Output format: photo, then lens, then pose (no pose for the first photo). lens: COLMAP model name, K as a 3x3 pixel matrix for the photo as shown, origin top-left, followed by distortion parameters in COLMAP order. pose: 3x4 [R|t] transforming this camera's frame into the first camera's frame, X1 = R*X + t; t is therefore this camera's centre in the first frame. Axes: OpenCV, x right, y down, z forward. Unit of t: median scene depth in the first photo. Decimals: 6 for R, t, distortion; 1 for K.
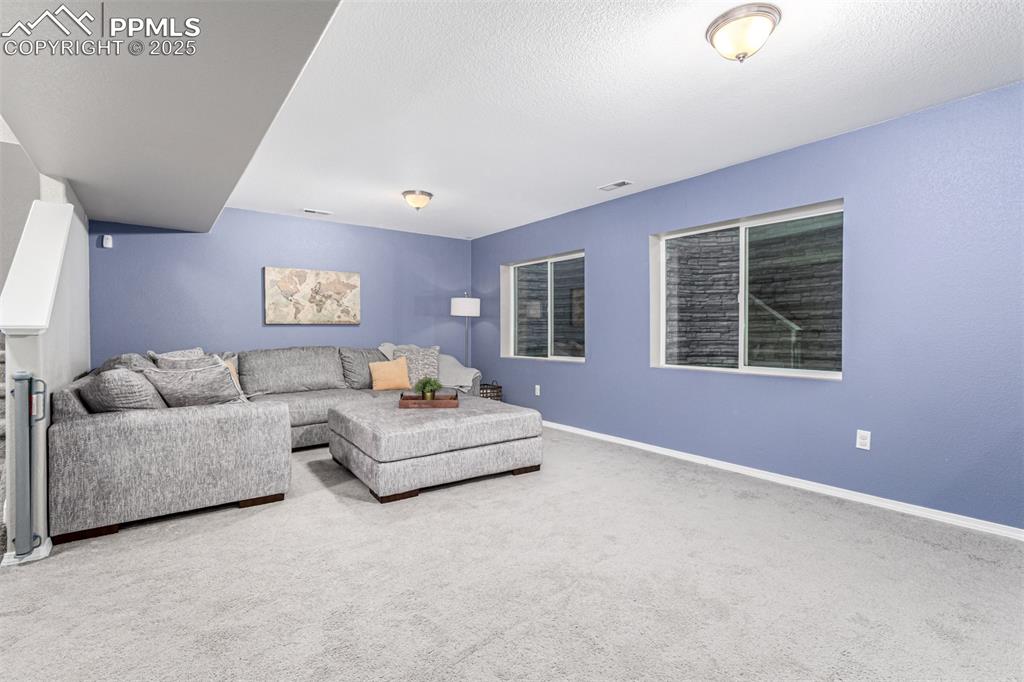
lens RADIAL K [[477.4, 0, 514.6], [0, 477.4, 335.3], [0, 0, 1]] dist [0.005219, 0.003098]
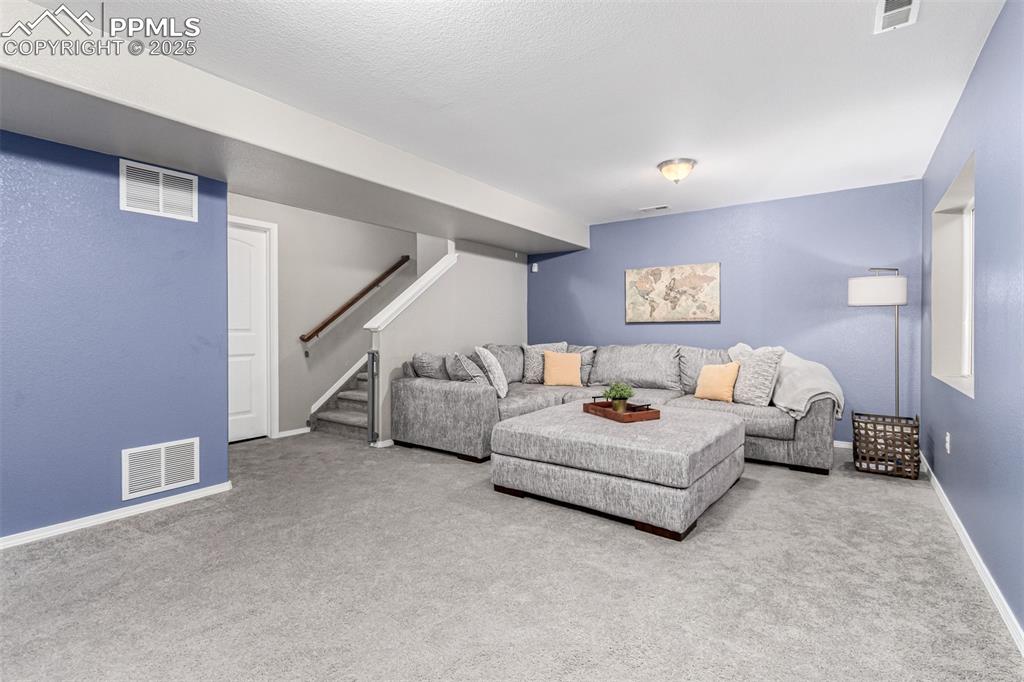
lens RADIAL K [[477.4, 0, 511.7], [0, 477.4, 333.5], [0, 0, 1]] dist [0.005219, 0.003098]
pose [[0.295492, 0.008089, -0.955311, 0.428985], [-0.008233, 0.999949, 0.005920, -0.002464], [0.955310, 0.006116, 0.295543, 0.413494]]
